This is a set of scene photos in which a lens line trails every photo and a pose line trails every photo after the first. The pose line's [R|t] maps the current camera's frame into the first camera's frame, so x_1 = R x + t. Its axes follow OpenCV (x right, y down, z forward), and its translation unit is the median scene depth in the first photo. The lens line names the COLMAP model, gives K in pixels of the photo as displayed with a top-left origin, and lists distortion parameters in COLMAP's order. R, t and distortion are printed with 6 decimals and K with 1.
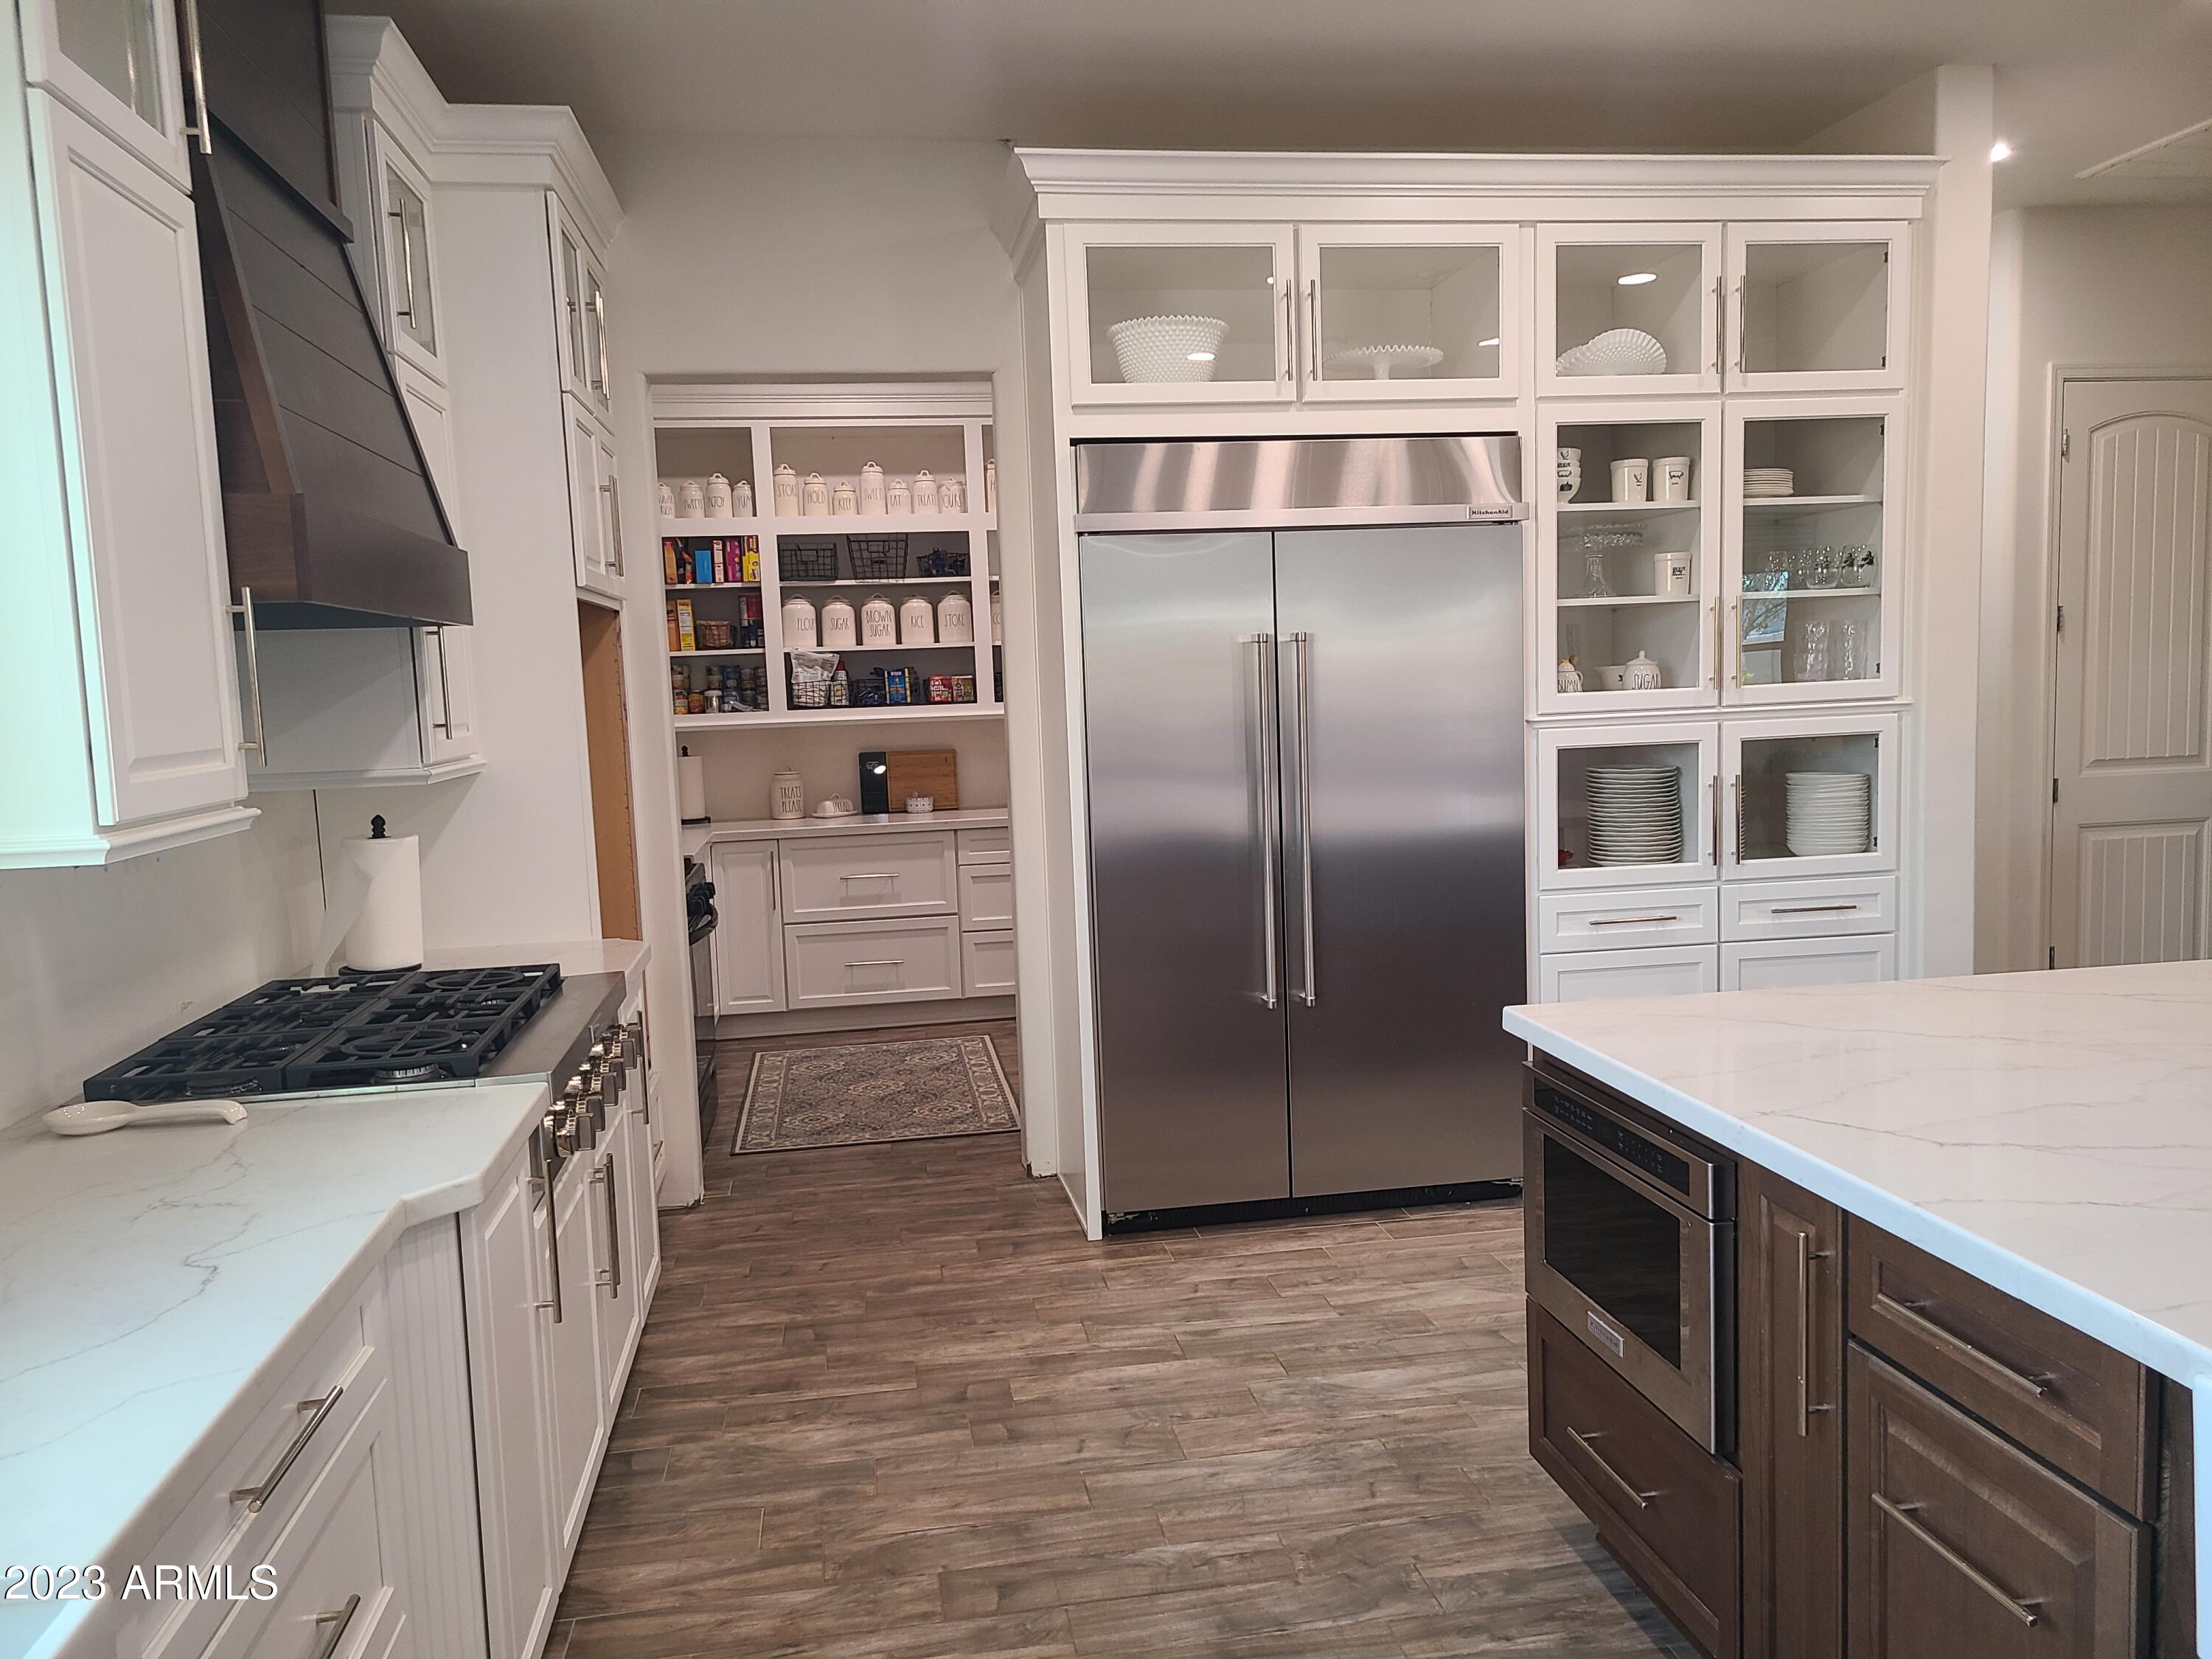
lens RADIAL K [[1644.5, 0, 1116.9], [0, 1644.5, 836.3], [0, 0, 1]] dist [0.060658, -0.042047]
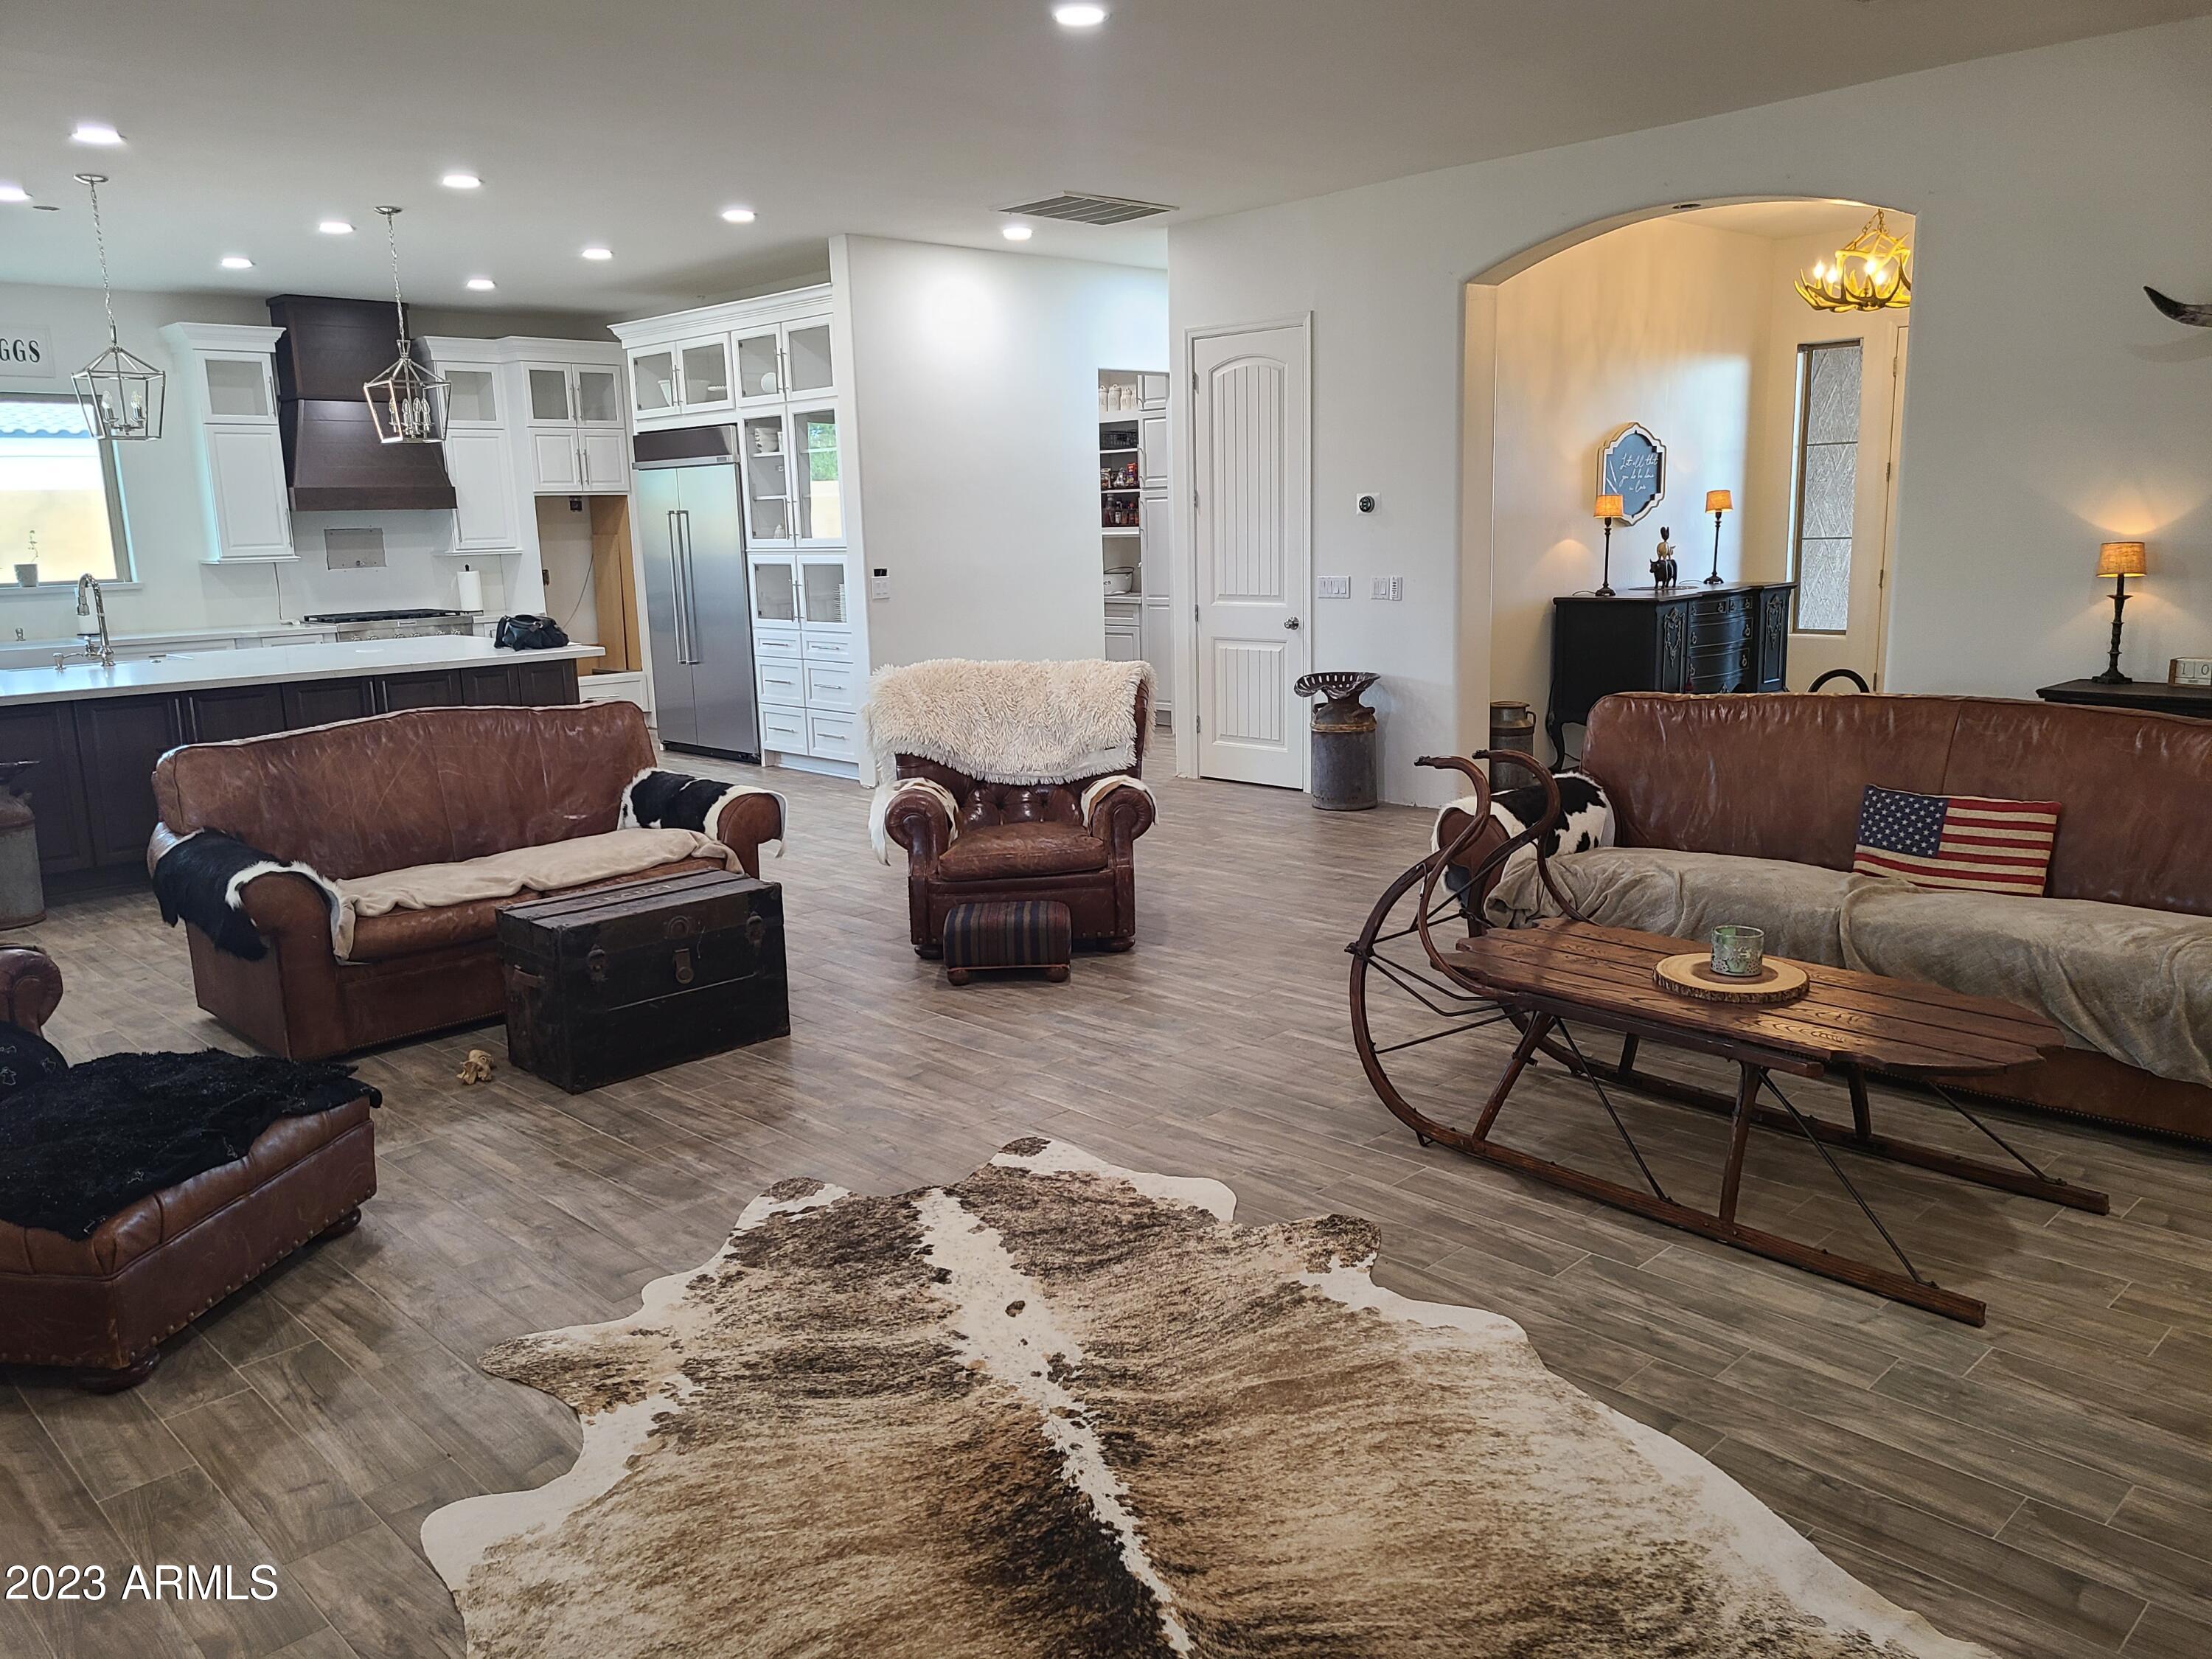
lens RADIAL K [[1644.5, 0, 1089.4], [0, 1644.5, 825.9], [0, 0, 1]] dist [0.060658, -0.042047]
pose [[0.560894, 0.176333, -0.808891, 2.444430], [-0.071853, 0.983736, 0.164624, -0.105907], [0.824764, -0.034216, 0.564441, 0.088270]]
